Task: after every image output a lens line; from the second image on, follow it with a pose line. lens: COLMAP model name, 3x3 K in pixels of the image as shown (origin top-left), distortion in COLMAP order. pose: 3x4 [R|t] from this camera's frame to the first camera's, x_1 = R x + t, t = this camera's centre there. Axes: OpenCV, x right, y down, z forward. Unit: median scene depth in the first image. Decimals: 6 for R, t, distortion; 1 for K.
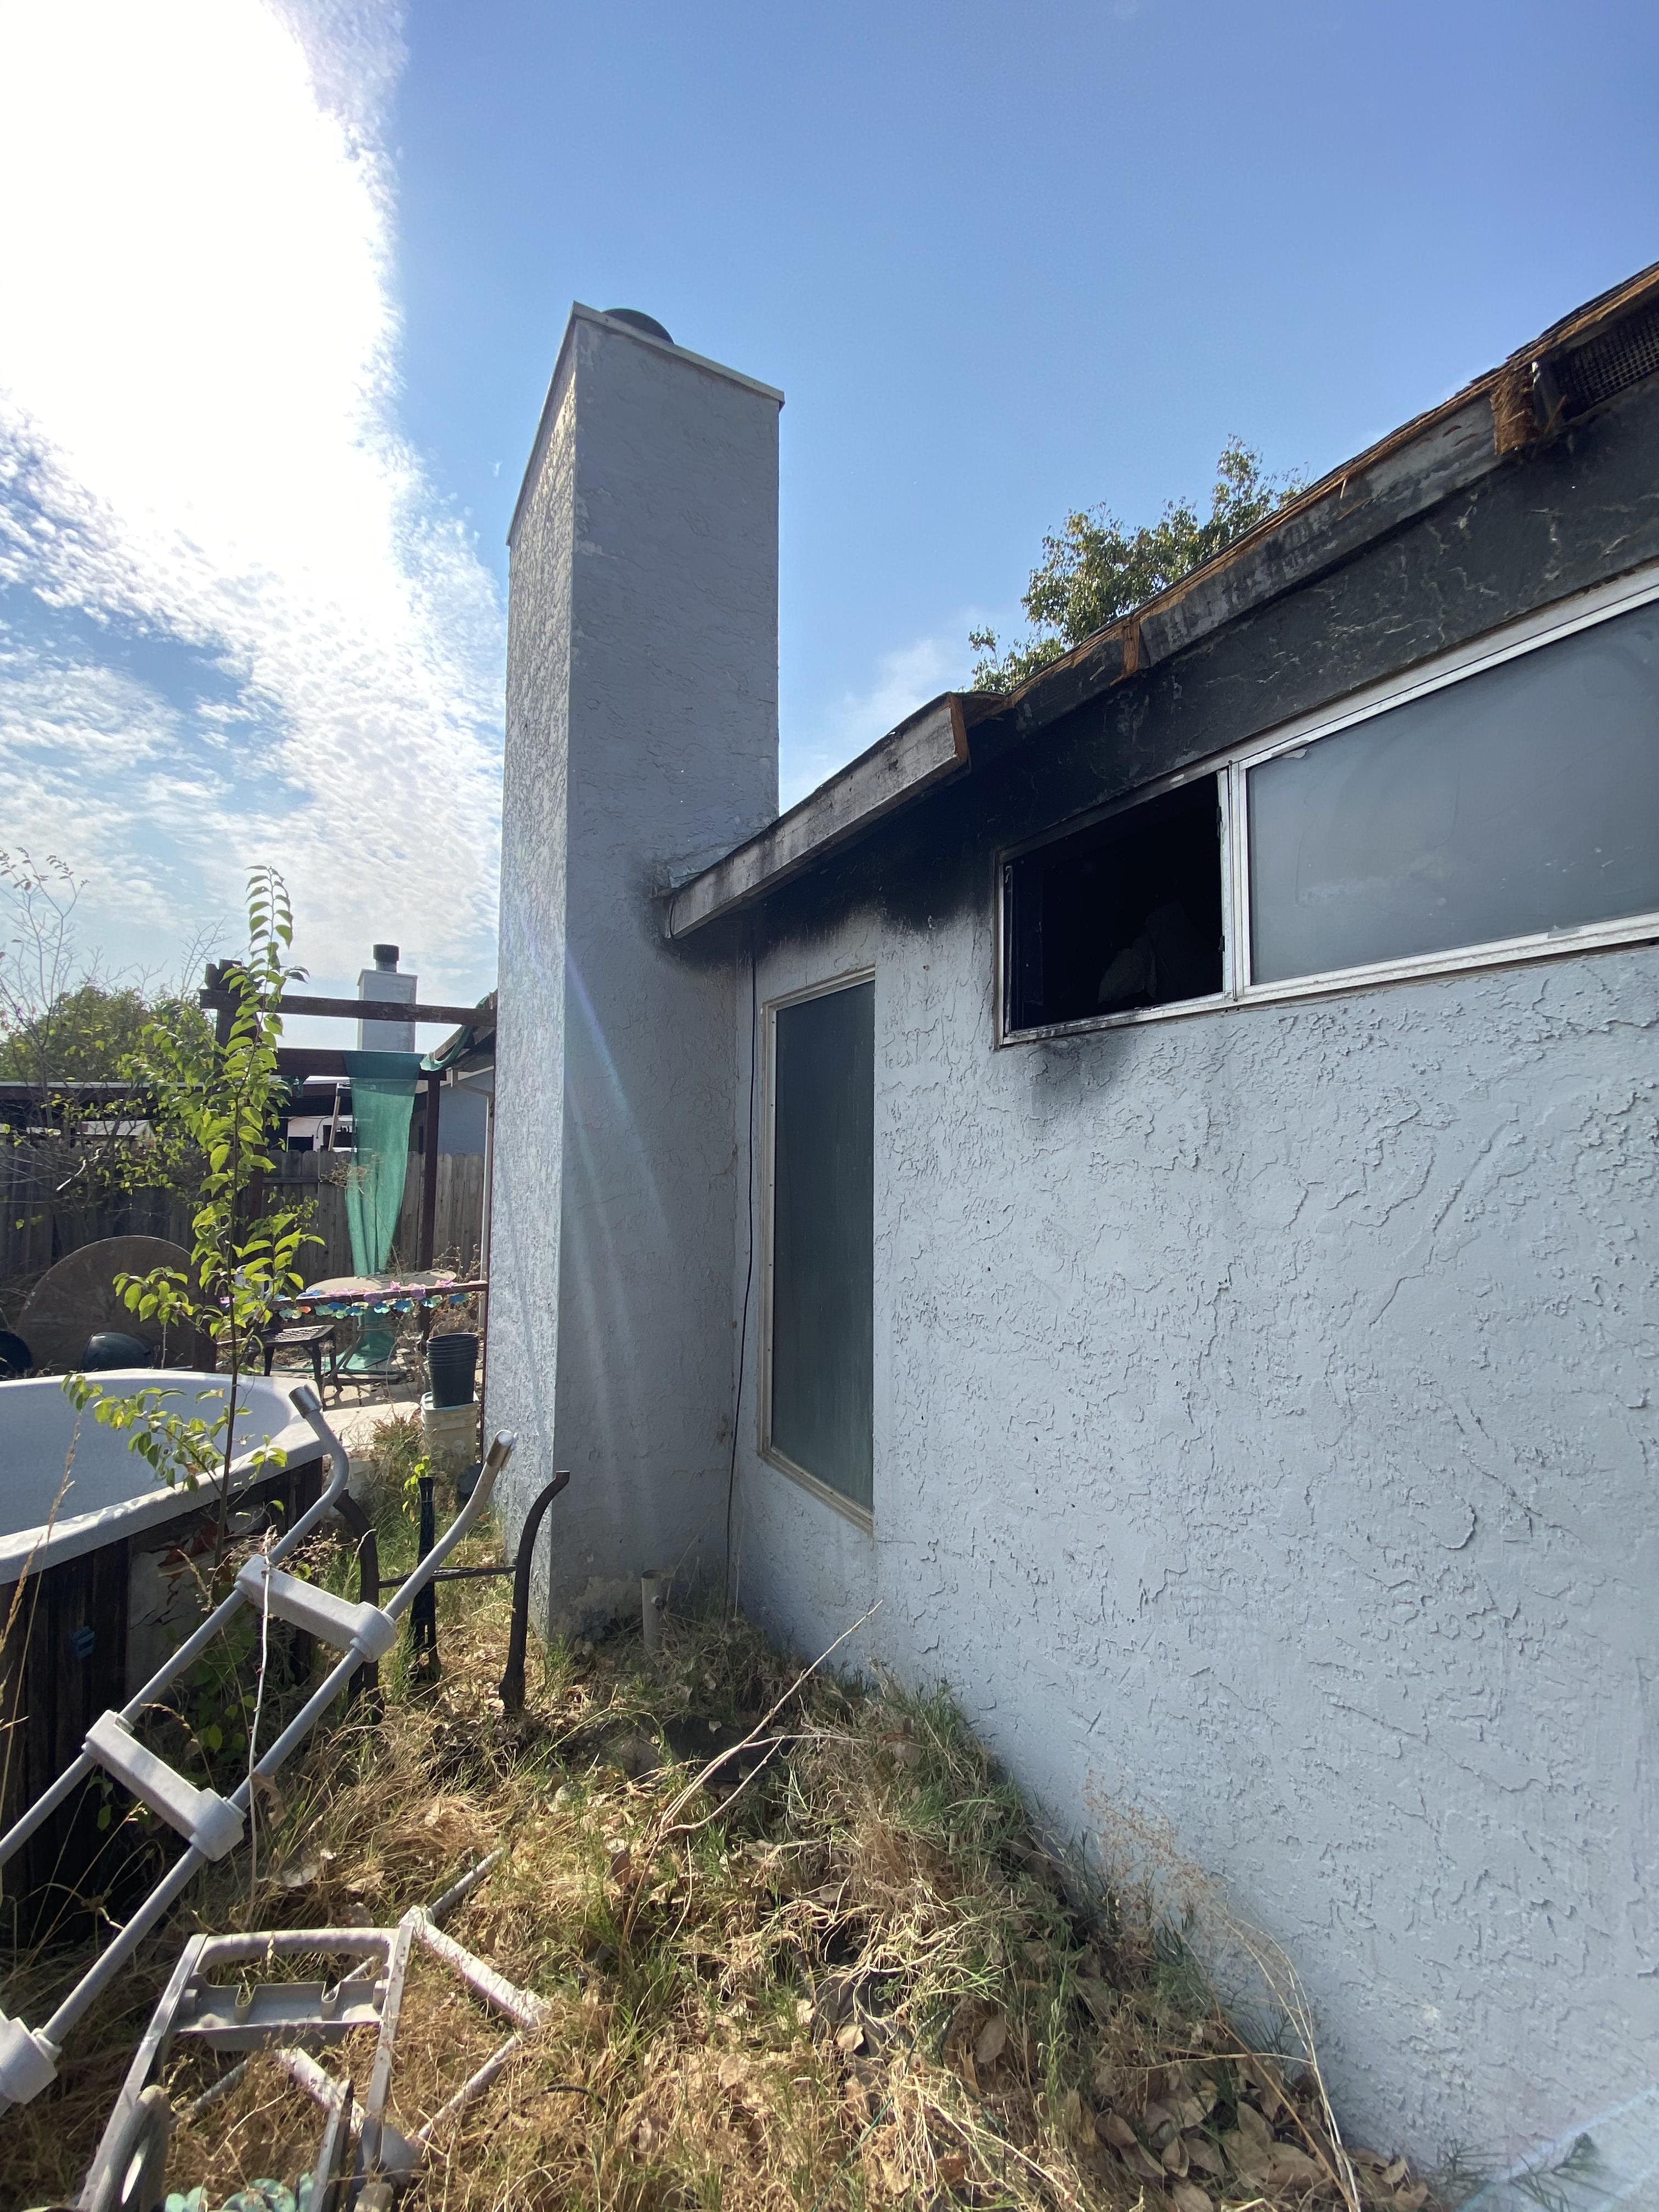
lens RADIAL K [[906.0, 0, 818.0], [0, 906.0, 1101.0], [0, 0, 1]] dist [-0.019674, -0.001109]
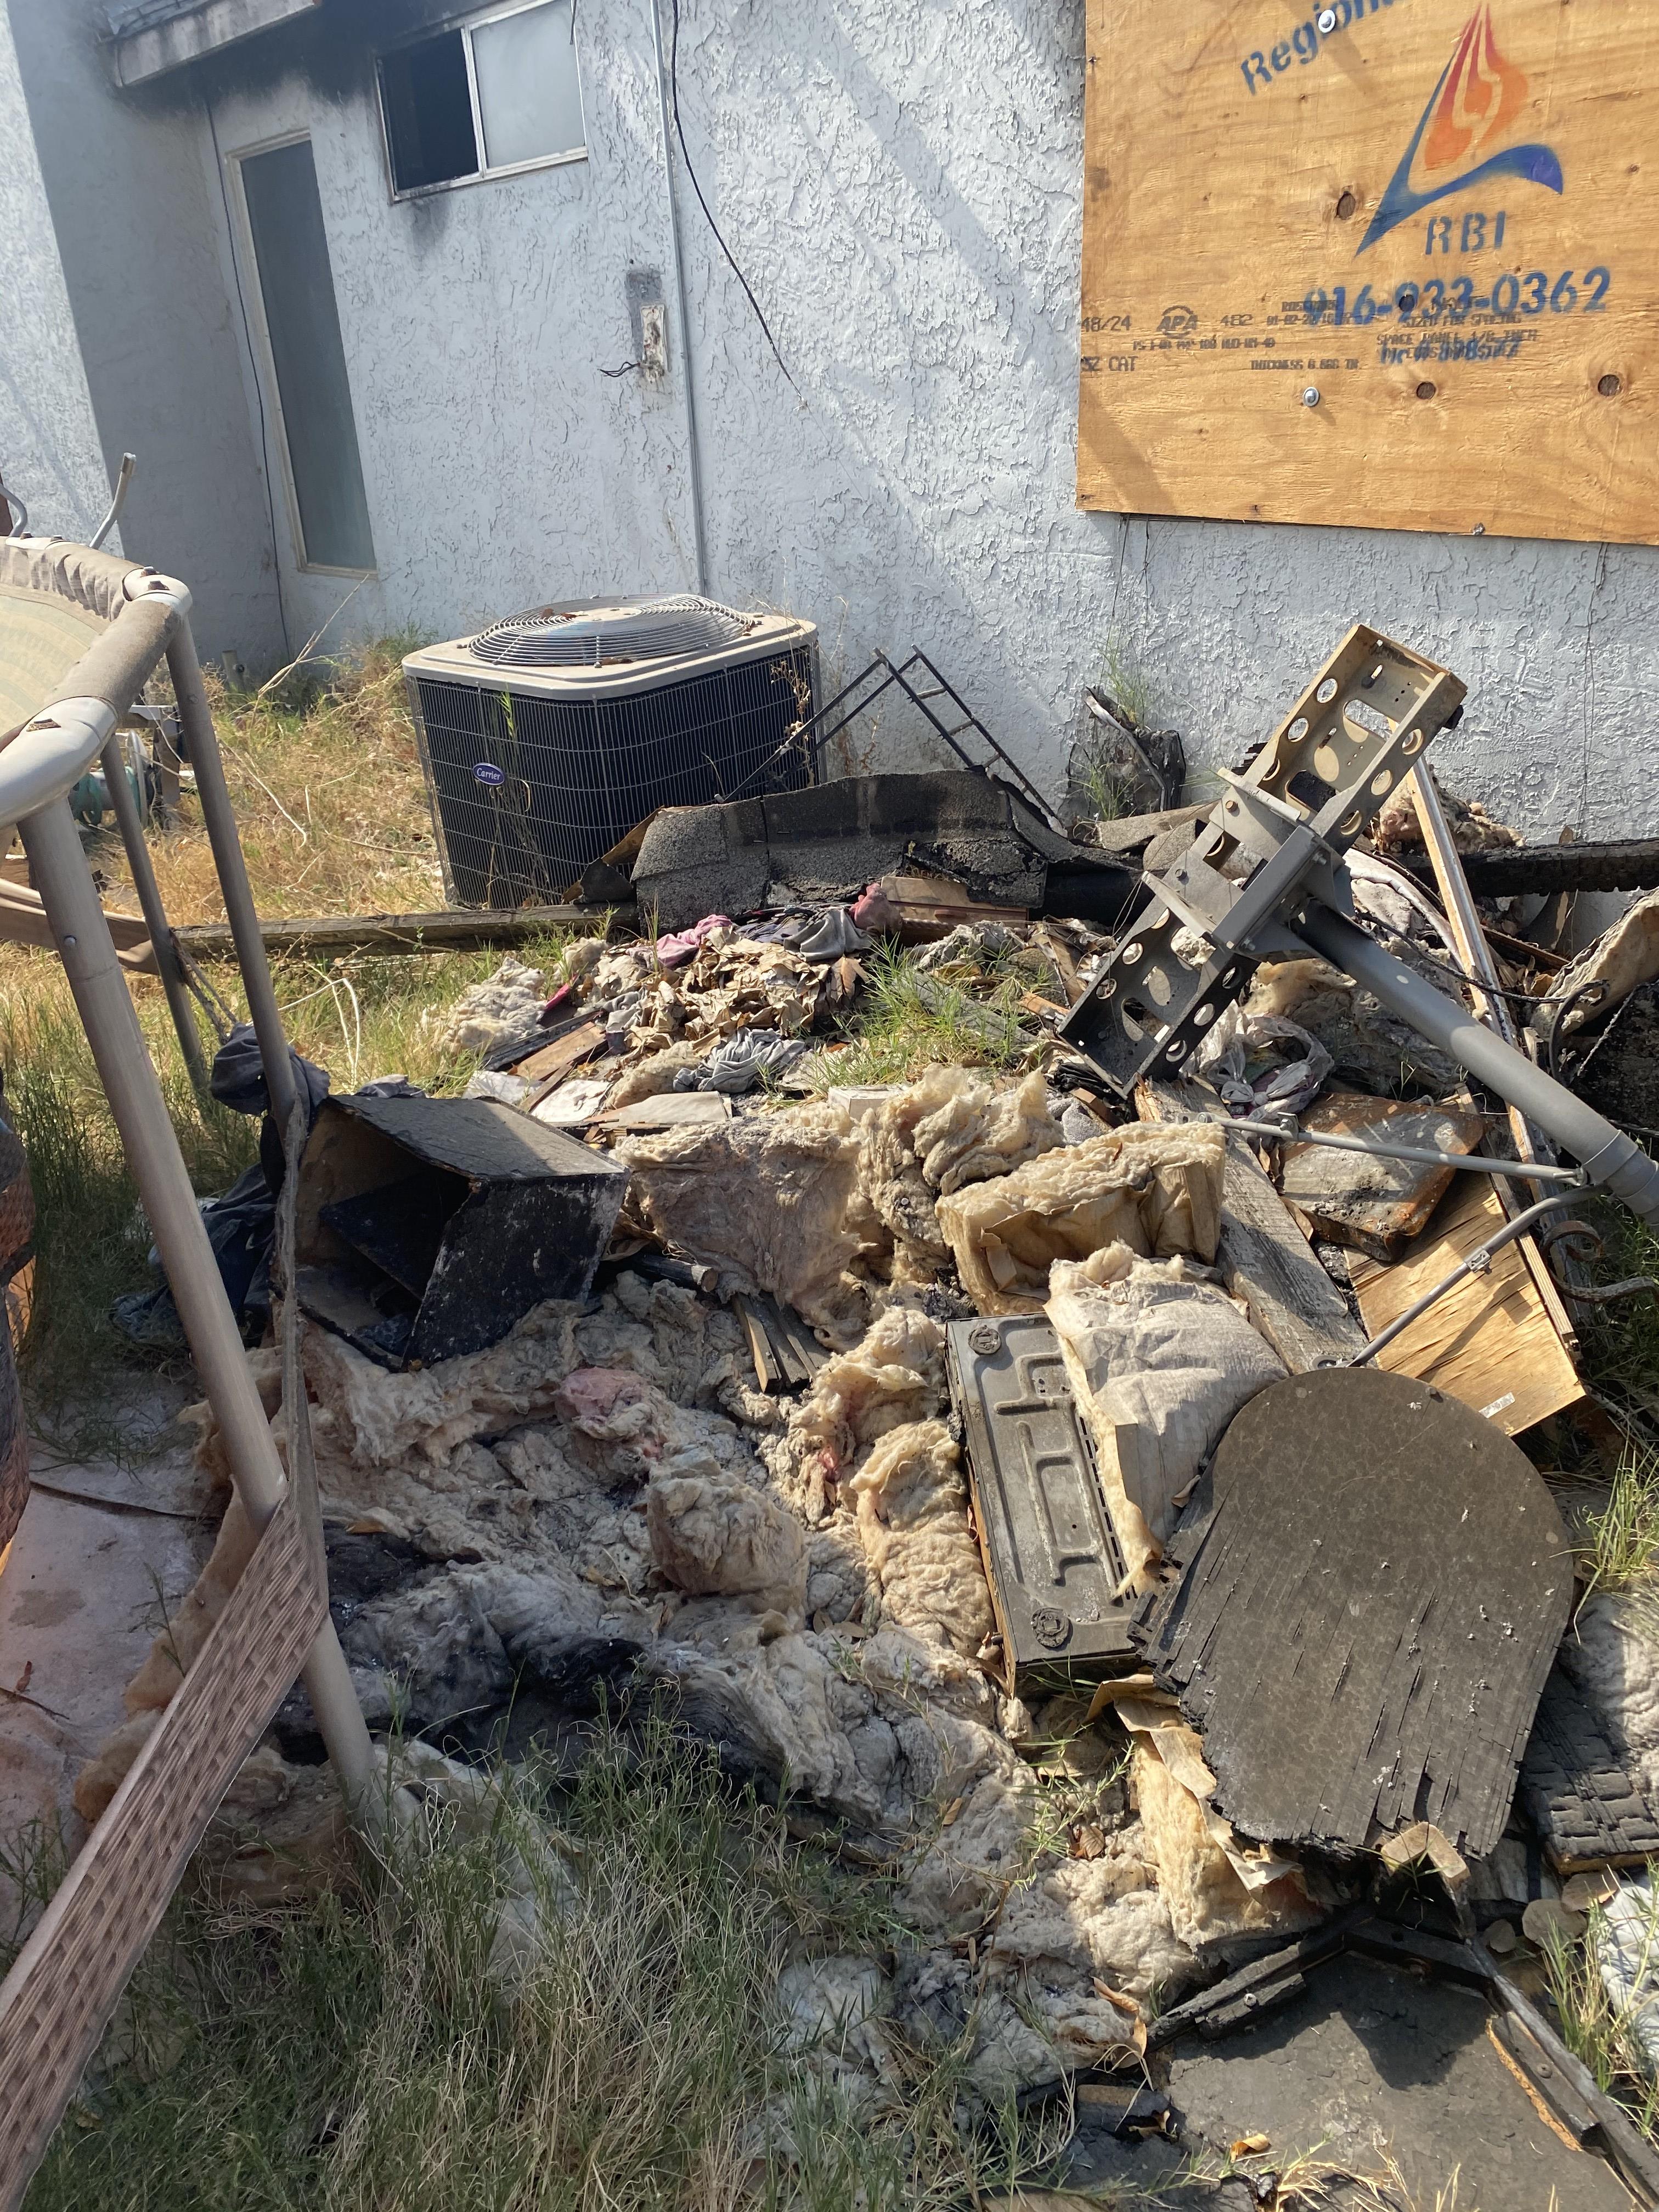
lens RADIAL K [[1660.3, 0, 824.2], [0, 1660.3, 1113.8], [0, 0, 1]] dist [-0.001394, -0.009203]
pose [[0.974135, -0.144559, 0.173678, 0.184937], [0.047026, 0.881459, 0.469914, 0.012124], [-0.221020, -0.449592, 0.865458, -2.024359]]
